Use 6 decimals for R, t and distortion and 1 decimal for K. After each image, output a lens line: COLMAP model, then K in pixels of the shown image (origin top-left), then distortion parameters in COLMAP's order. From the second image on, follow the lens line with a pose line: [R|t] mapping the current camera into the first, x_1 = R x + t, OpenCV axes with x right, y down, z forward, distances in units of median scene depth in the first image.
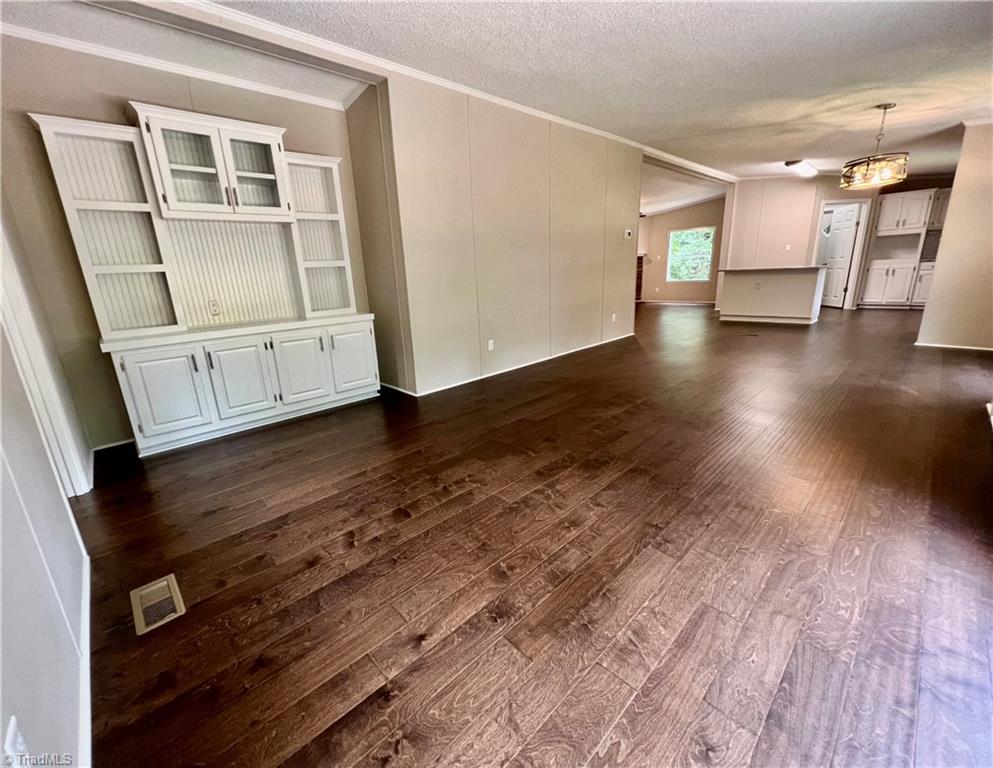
lens RADIAL K [[411.5, 0, 497.9], [0, 411.5, 382.3], [0, 0, 1]] dist [0.017618, 0.000093]
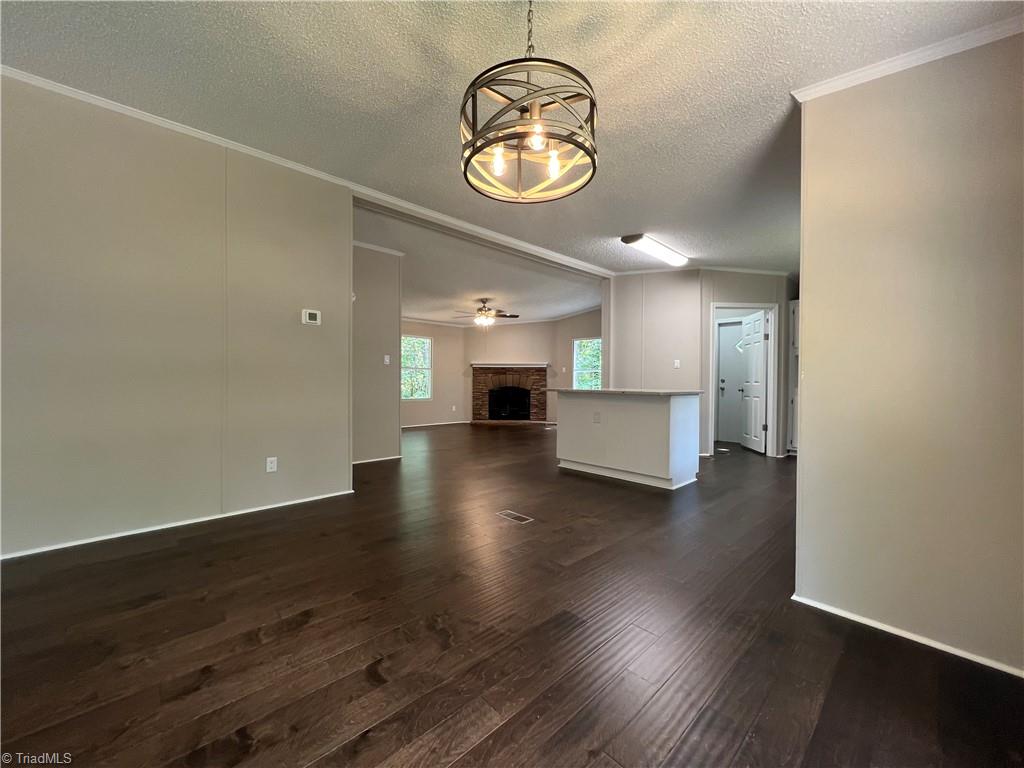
lens RADIAL K [[408.2, 0, 510.9], [0, 408.2, 384.9], [0, 0, 1]] dist [-0.003637, 0.000663]
pose [[0.998589, 0.052944, -0.004180, 0.454210], [-0.052313, 0.967003, -0.249337, -0.110812], [-0.009159, 0.249204, 0.968408, 0.371047]]
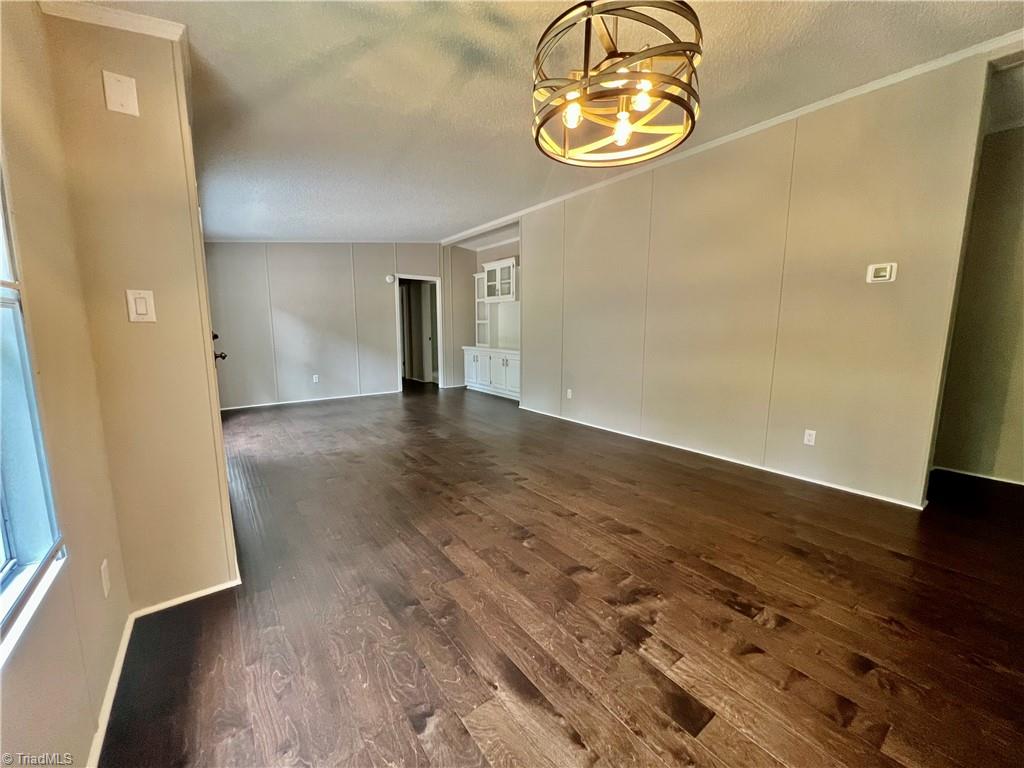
lens RADIAL K [[408.2, 0, 507.8], [0, 408.2, 384.0], [0, 0, 1]] dist [-0.003637, 0.000663]
pose [[-0.129502, 0.187730, -0.973646, 0.628175], [-0.257964, 0.941726, 0.215887, -0.180617], [0.957436, 0.279124, -0.073527, 0.520717]]
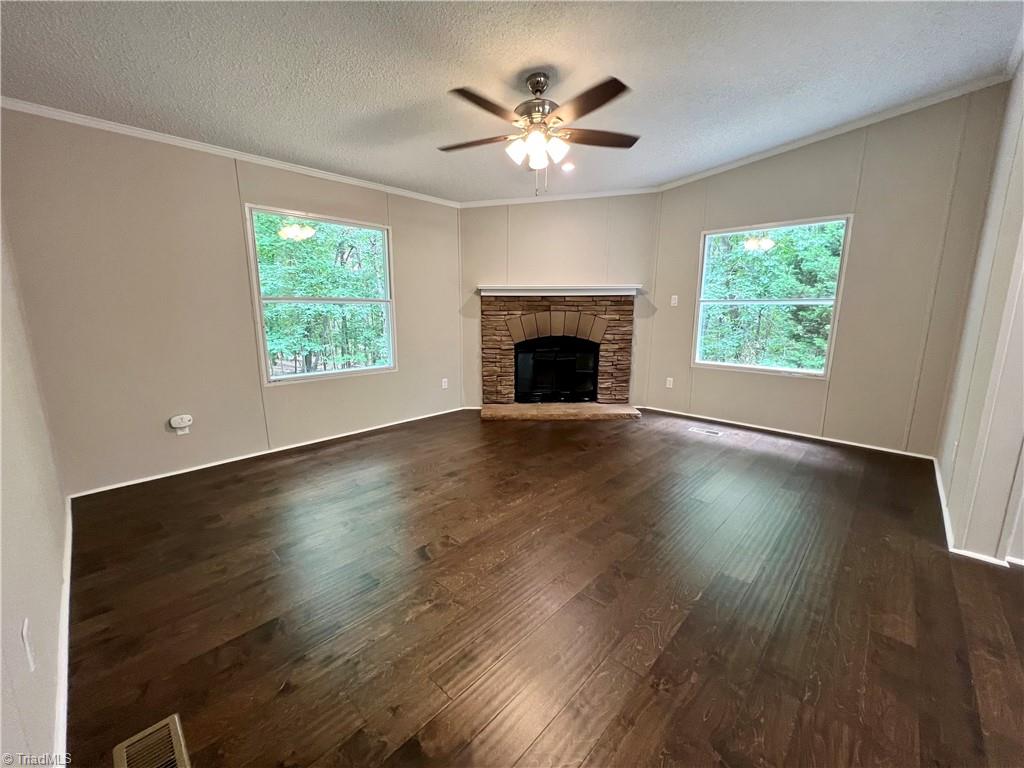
lens RADIAL K [[408.2, 0, 514.1], [0, 408.2, 381.7], [0, 0, 1]] dist [-0.003637, 0.000663]
pose [[0.997761, 0.034982, 0.057003, 0.346983], [-0.030817, 0.996900, -0.072388, -0.306695], [-0.059358, 0.070469, 0.995746, 0.996304]]
